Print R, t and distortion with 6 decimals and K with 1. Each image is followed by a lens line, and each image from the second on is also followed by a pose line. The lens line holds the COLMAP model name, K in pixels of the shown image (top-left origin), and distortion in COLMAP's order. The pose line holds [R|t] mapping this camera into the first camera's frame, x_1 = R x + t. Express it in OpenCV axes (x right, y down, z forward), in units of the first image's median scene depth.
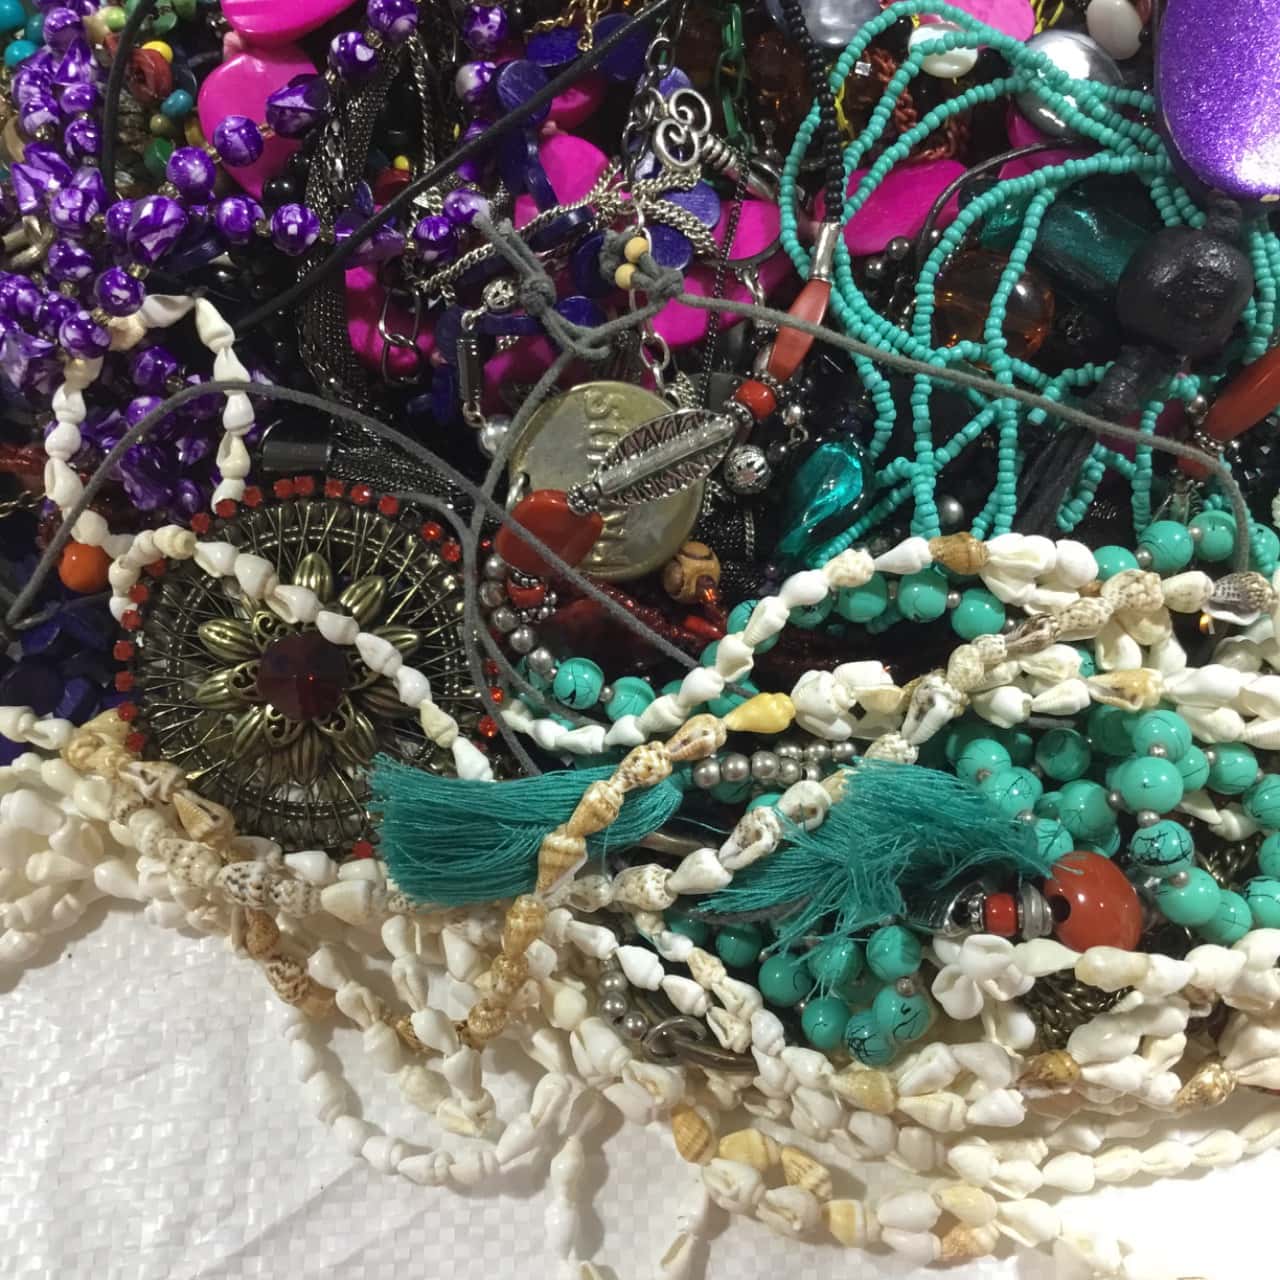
lens RADIAL K [[1574.5, 0, 640.0], [0, 1574.5, 640.0], [0, 0, 1]] dist [0.125960, -0.336780]
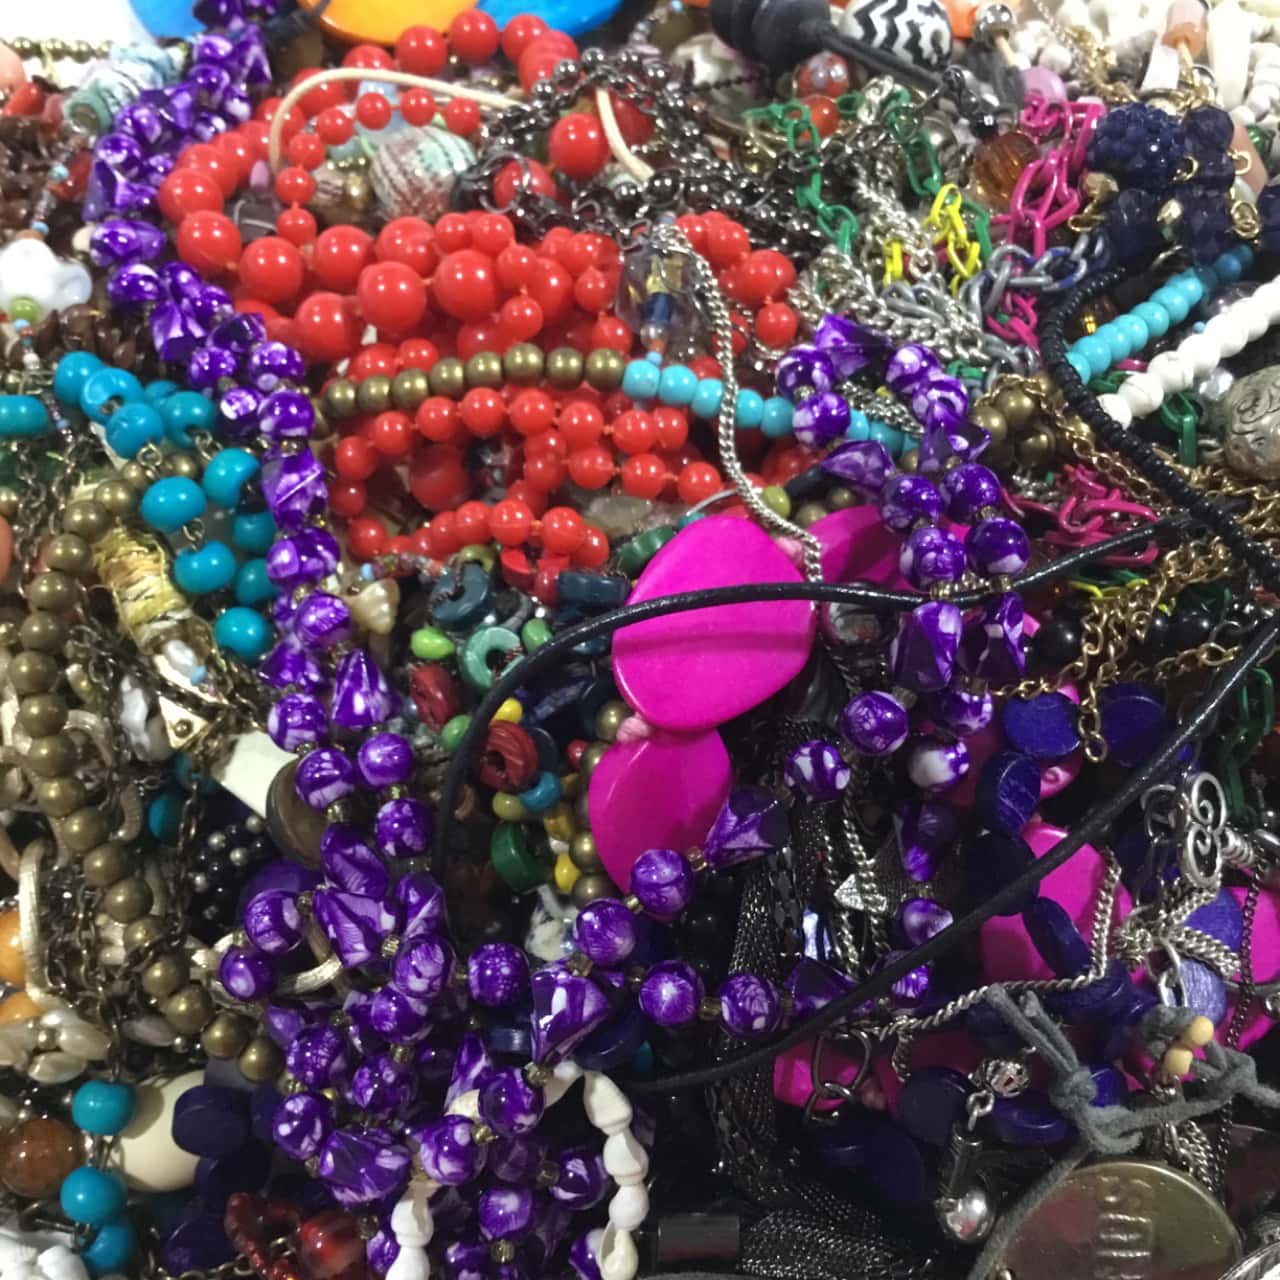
lens RADIAL K [[1574.5, 0, 640.0], [0, 1574.5, 640.0], [0, 0, 1]] dist [0.125960, -0.336780]
pose [[0.984210, -0.019160, 0.175964, -0.398300], [0.009813, 0.998502, 0.053833, -0.475295], [-0.176732, -0.051256, 0.982924, 0.286093]]
